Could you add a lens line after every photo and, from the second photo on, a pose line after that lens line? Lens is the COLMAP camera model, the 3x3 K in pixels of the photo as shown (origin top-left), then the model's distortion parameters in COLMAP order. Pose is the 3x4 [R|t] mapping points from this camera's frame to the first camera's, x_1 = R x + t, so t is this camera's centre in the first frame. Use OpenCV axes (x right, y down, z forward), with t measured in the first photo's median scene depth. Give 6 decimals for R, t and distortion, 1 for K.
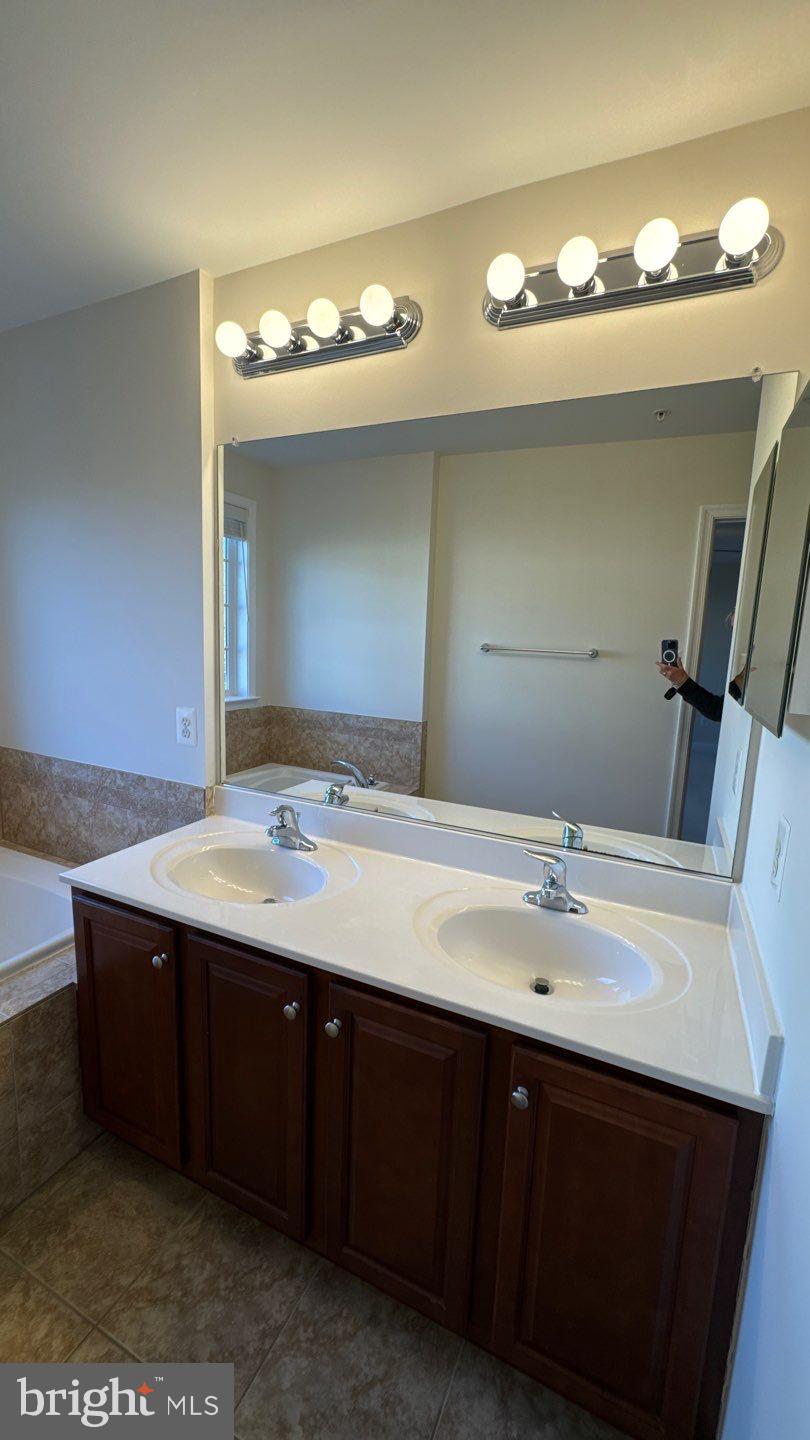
lens RADIAL K [[567.6, 0, 405.4], [0, 567.6, 724.6], [0, 0, 1]] dist [-0.000746, -0.000162]
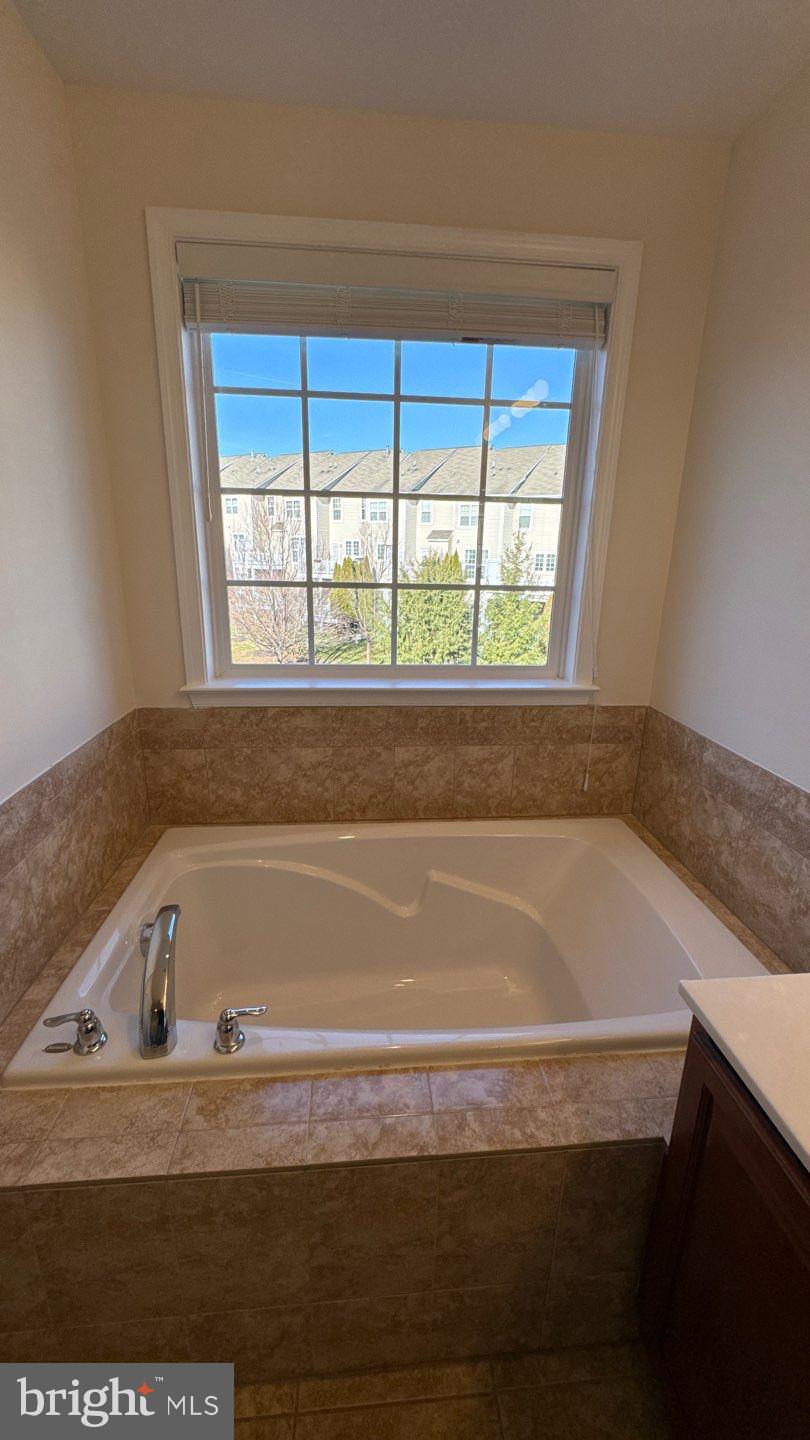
lens RADIAL K [[567.6, 0, 402.6], [0, 567.6, 720.4], [0, 0, 1]] dist [-0.000746, -0.000162]
pose [[0.491278, 0.221938, -0.842253, -0.209624], [-0.130319, 0.974837, 0.180861, -0.047871], [0.861199, 0.020908, 0.507838, 0.295834]]
